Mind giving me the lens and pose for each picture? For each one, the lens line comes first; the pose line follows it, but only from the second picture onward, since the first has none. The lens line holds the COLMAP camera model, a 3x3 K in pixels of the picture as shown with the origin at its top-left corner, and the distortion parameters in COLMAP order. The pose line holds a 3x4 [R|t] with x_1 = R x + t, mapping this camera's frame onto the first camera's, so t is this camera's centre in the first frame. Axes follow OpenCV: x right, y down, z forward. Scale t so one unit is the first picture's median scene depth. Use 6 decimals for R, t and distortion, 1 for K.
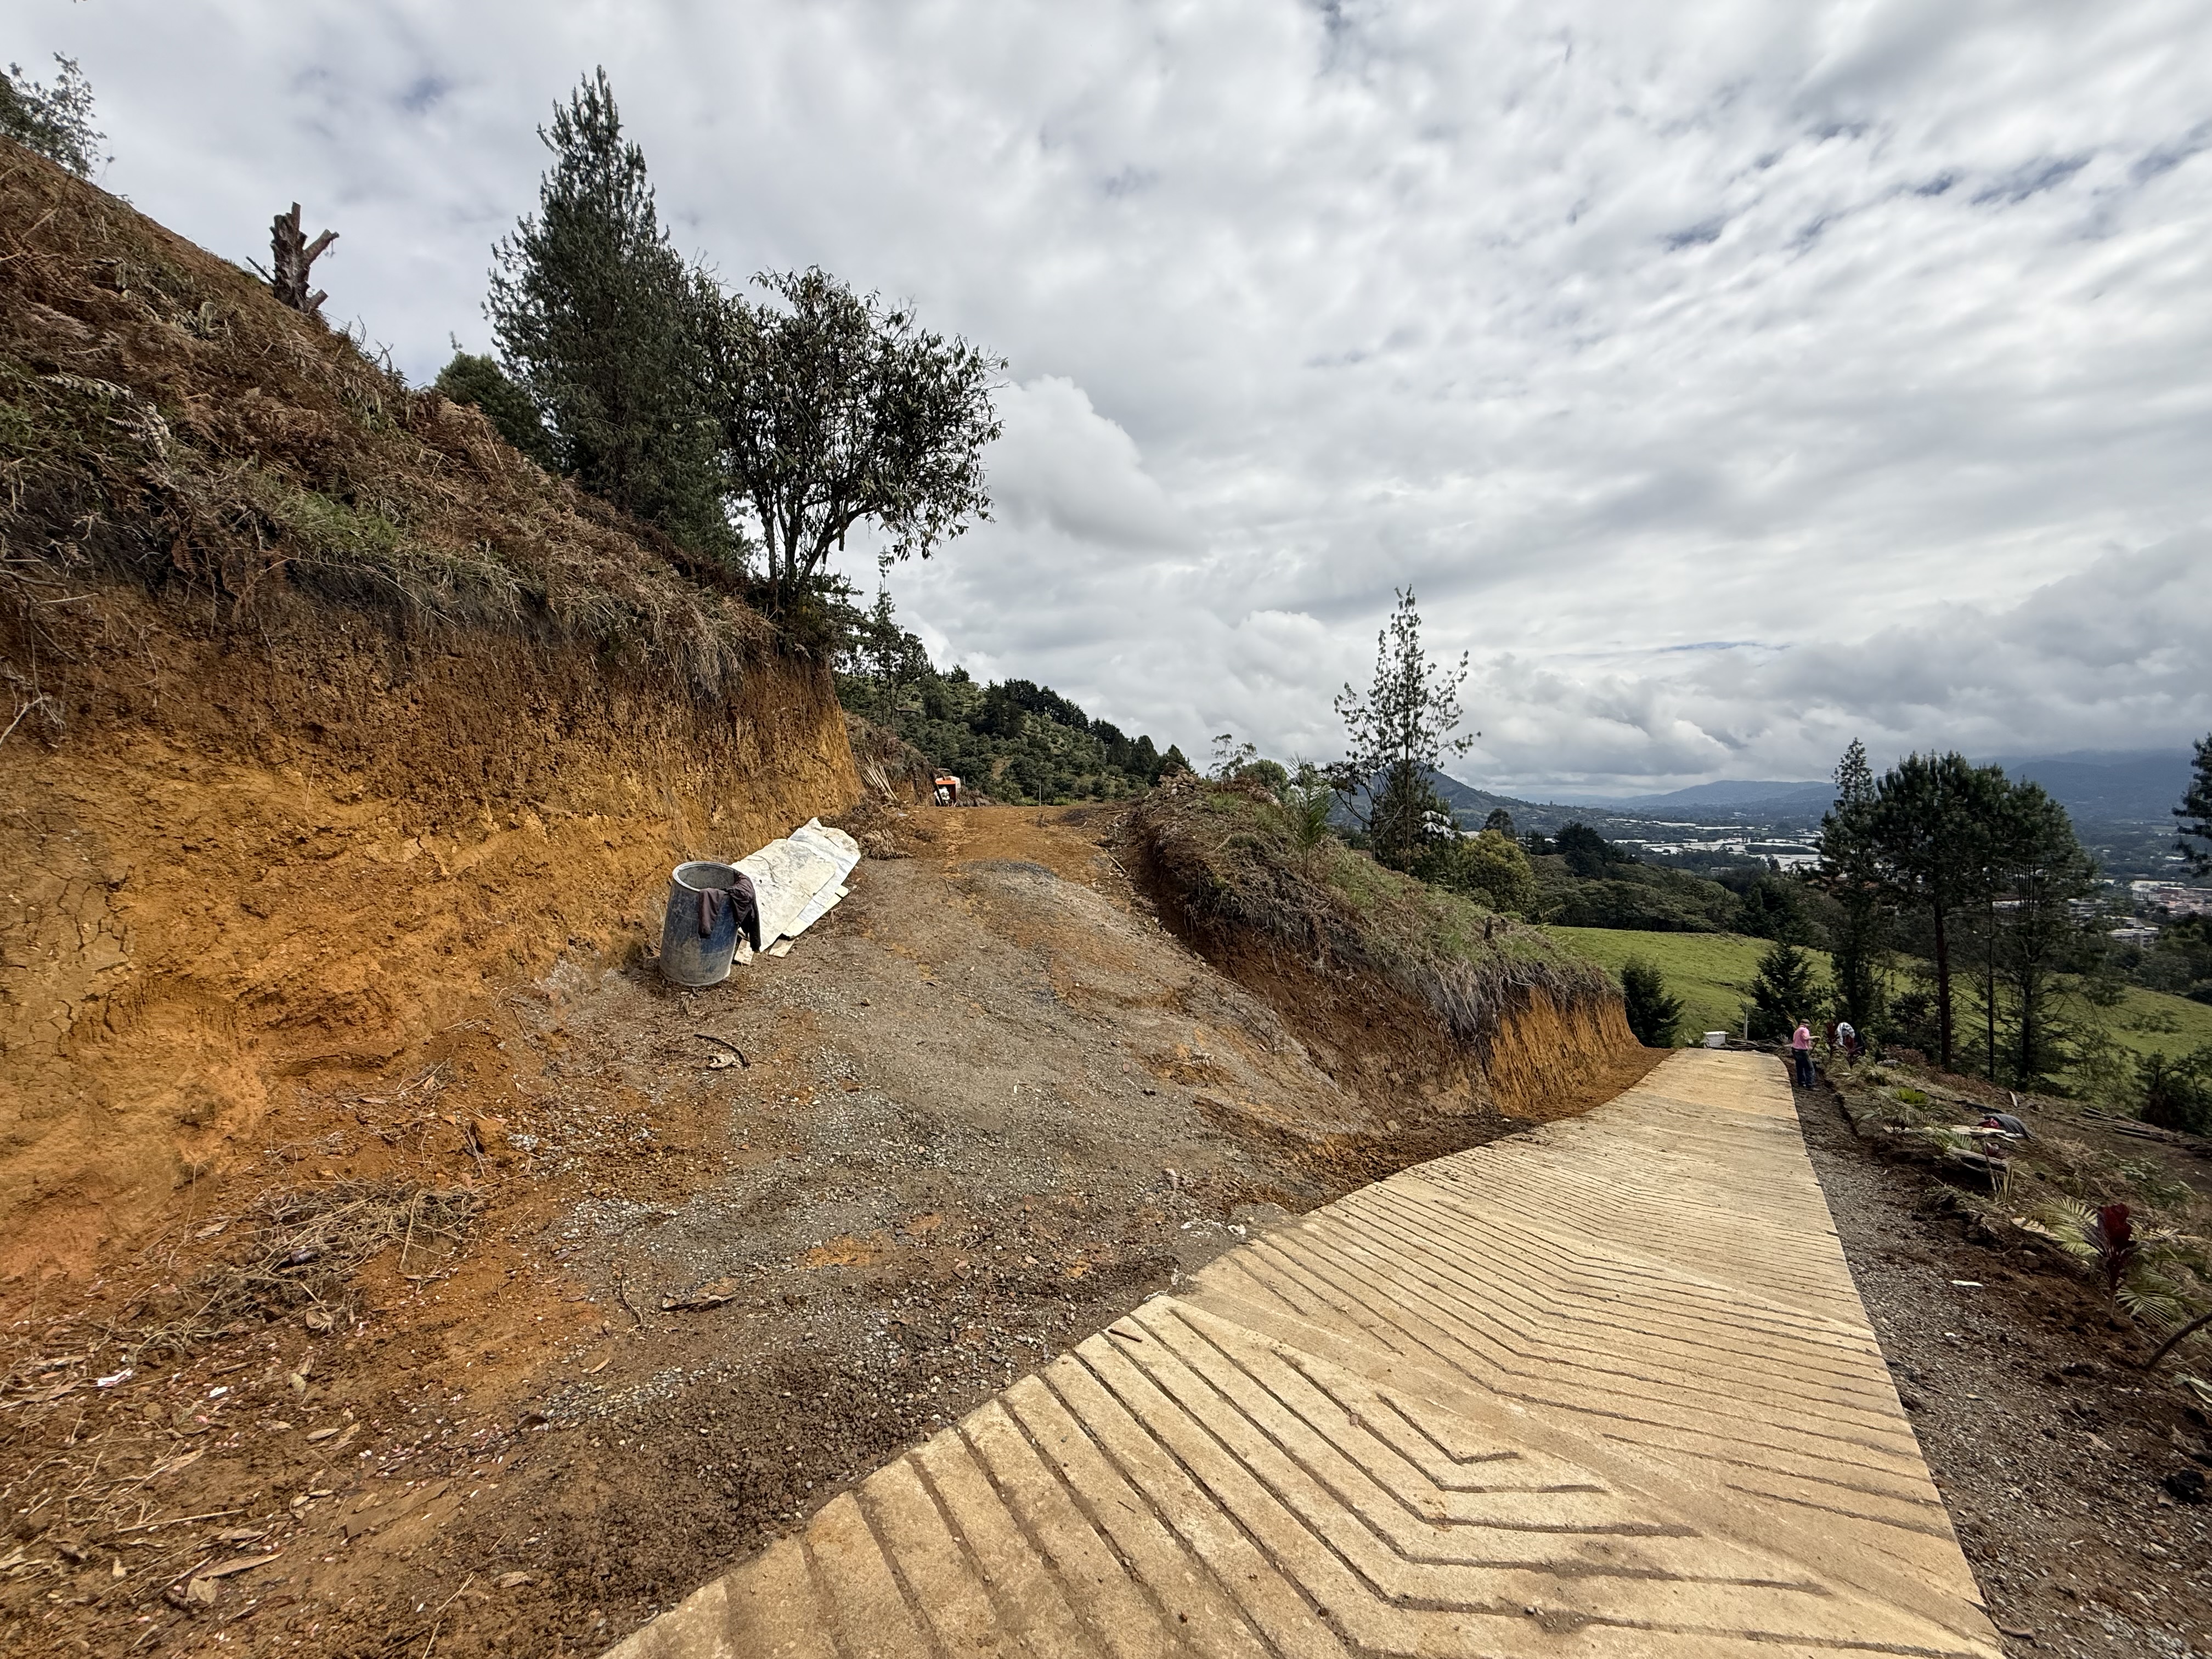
lens RADIAL K [[883.0, 0, 1100.4], [0, 883.0, 815.2], [0, 0, 1]] dist [0.000305, 0.000079]
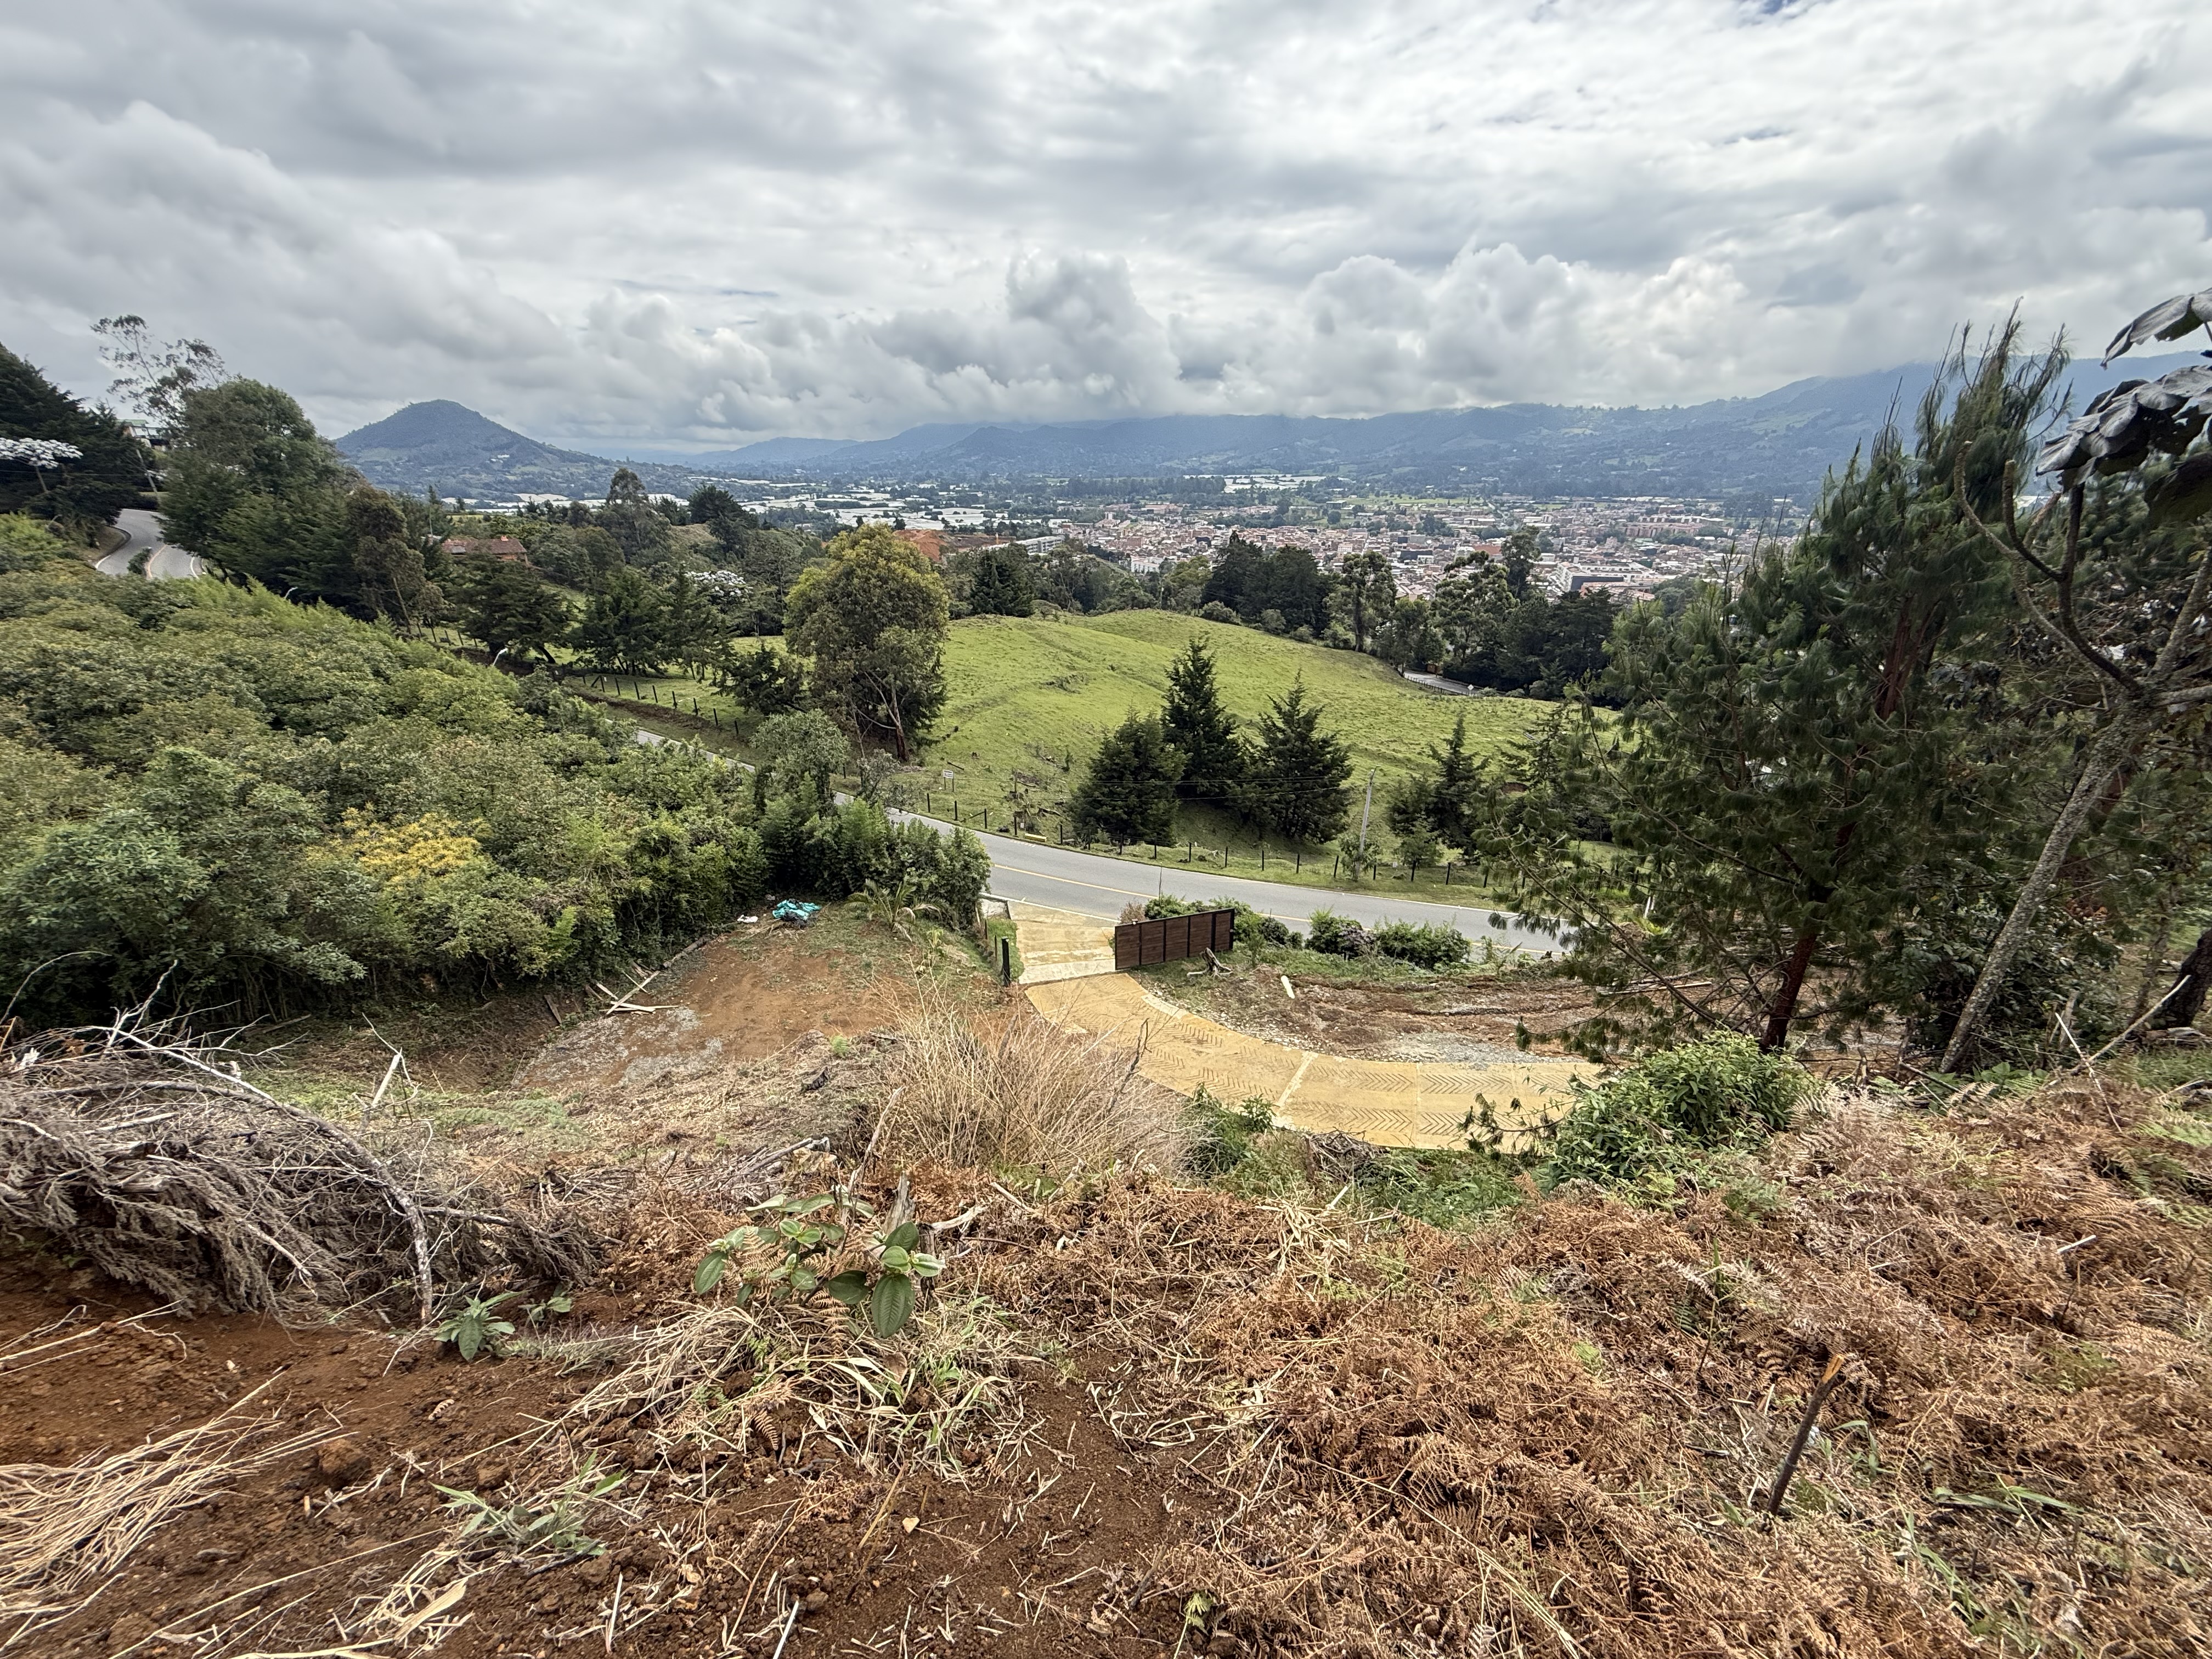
lens RADIAL K [[883.0, 0, 1094.1], [0, 883.0, 825.0], [0, 0, 1]] dist [0.000305, 0.000079]
pose [[0.597702, -0.304279, 0.741733, 0.015408], [0.008159, 0.927439, 0.373886, -0.010739], [-0.801677, -0.217421, 0.556814, 0.353057]]
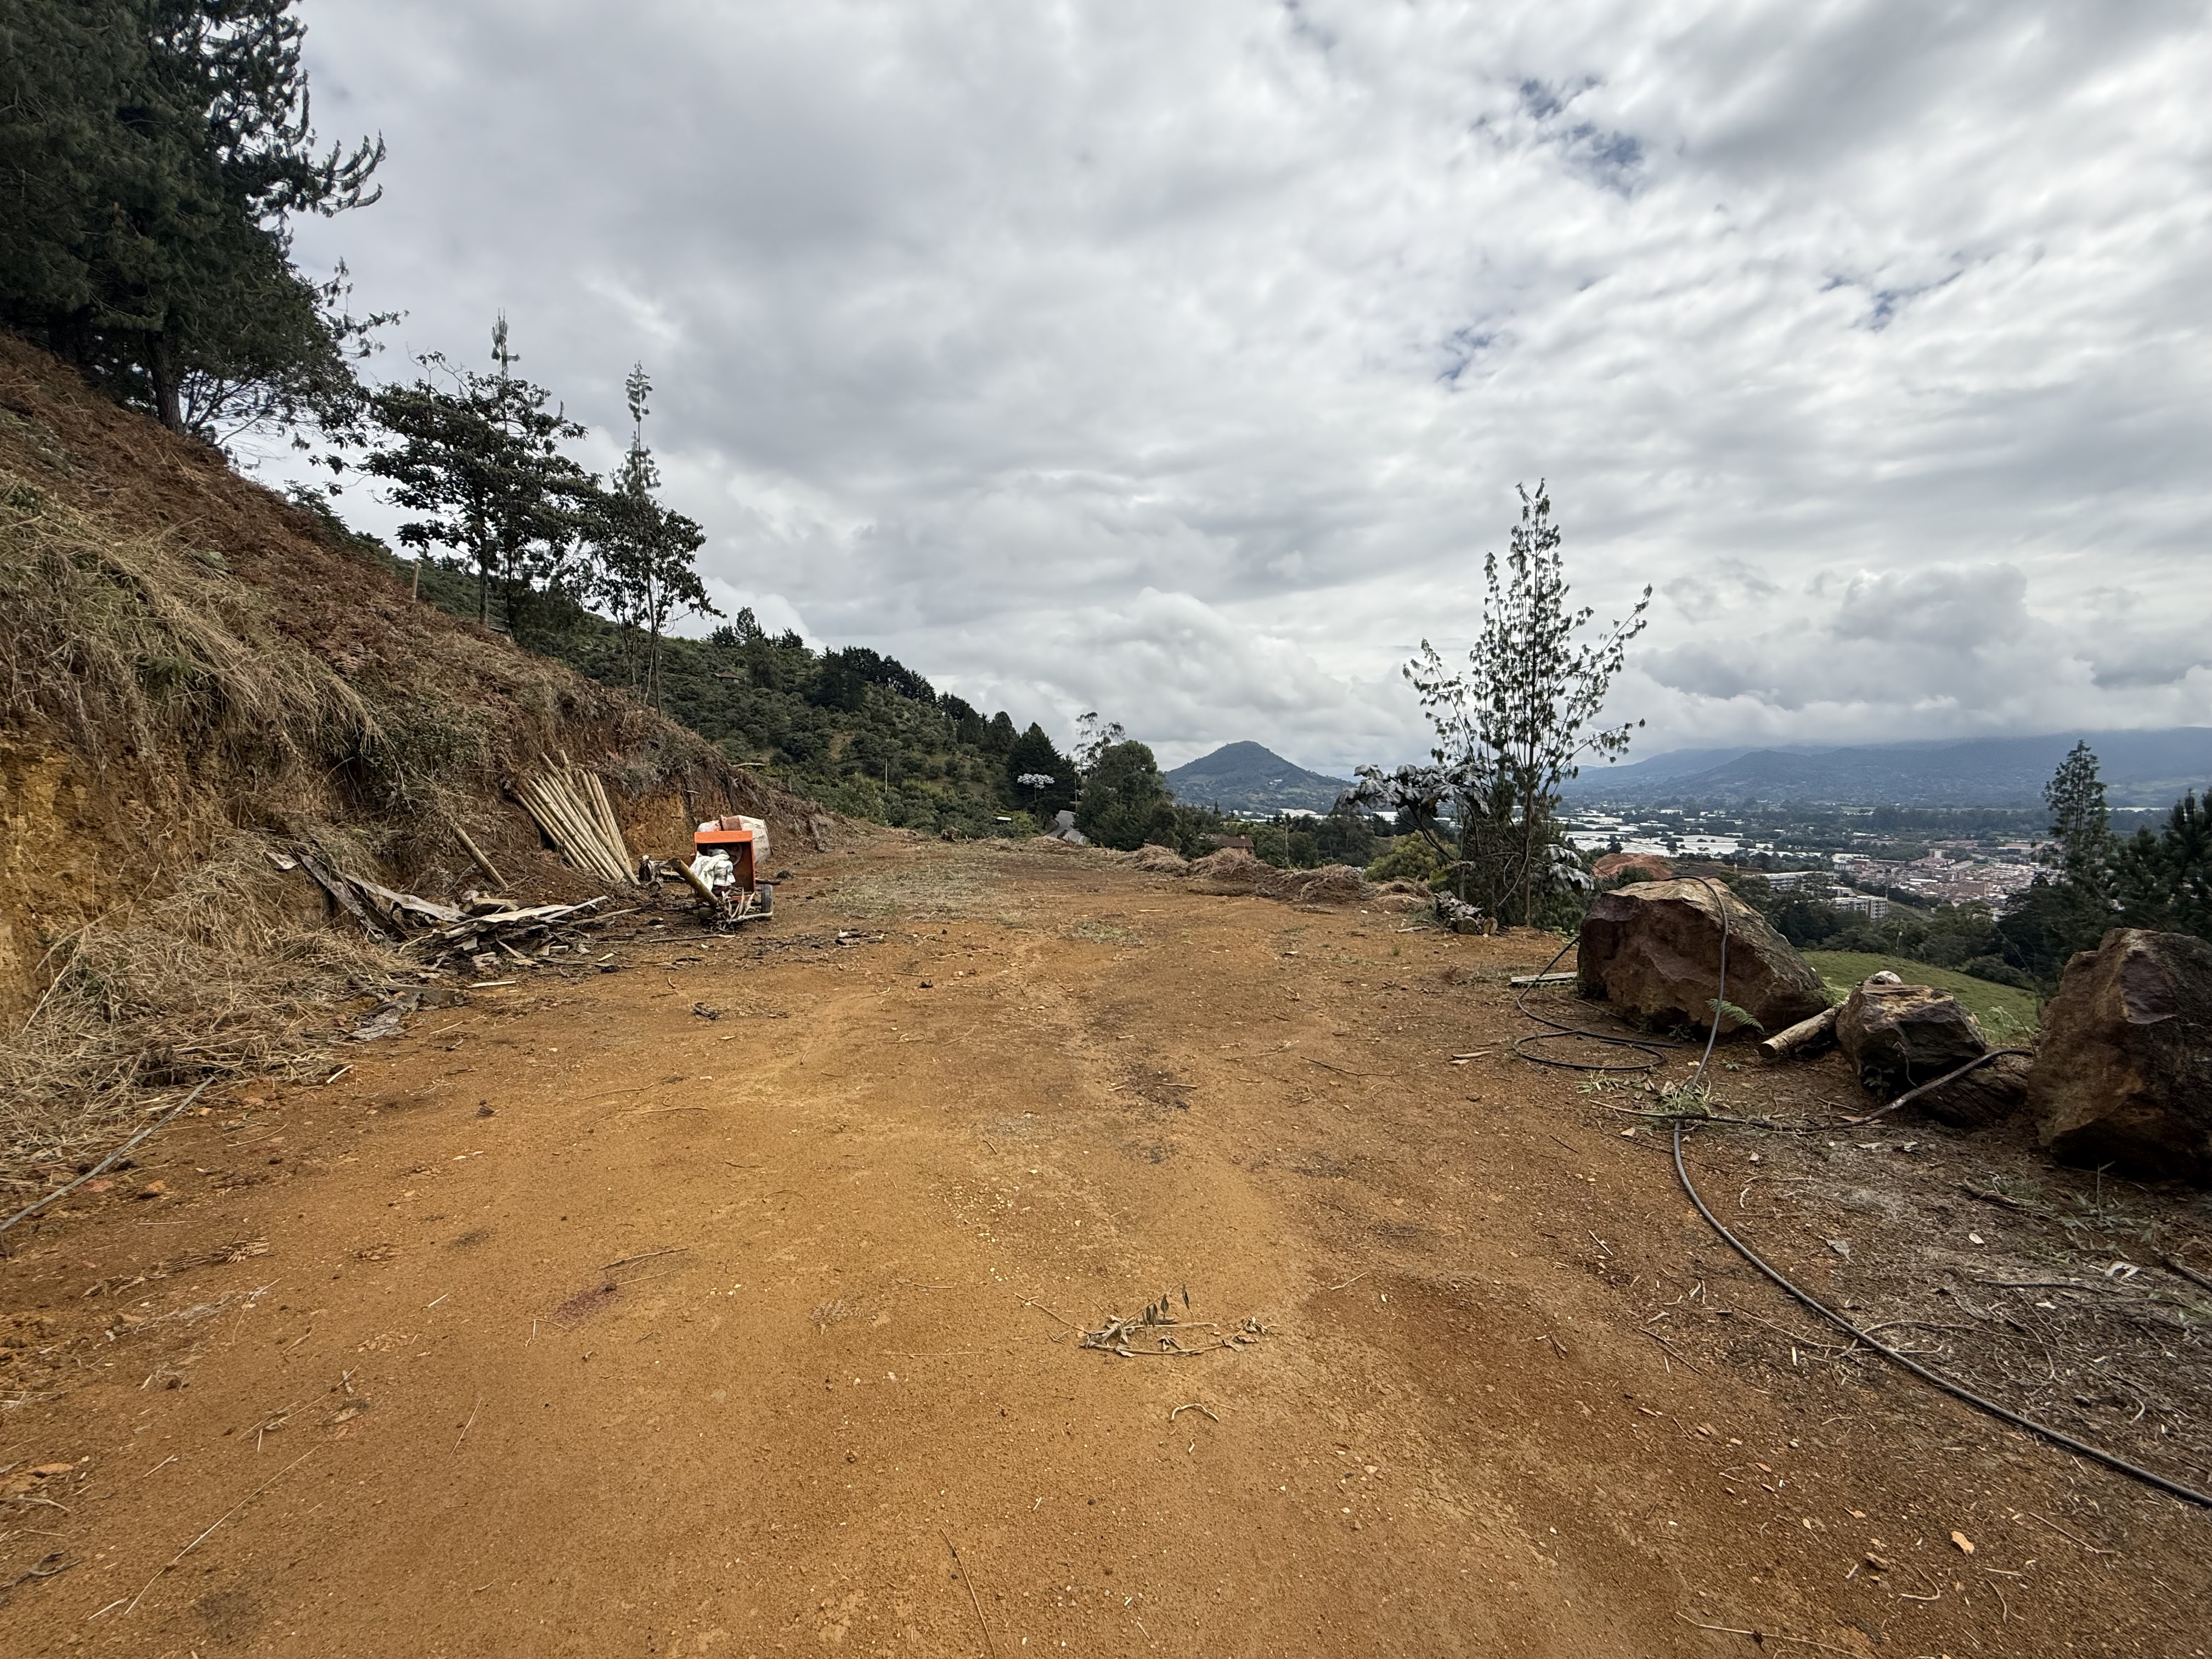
lens RADIAL K [[883.0, 0, 1101.7], [0, 883.0, 844.8], [0, 0, 1]] dist [0.000305, 0.000079]
pose [[0.984197, -0.004073, 0.177030, -0.019605], [-0.006514, 0.998226, 0.059180, -0.013058], [-0.176957, -0.059398, 0.982425, 0.139379]]
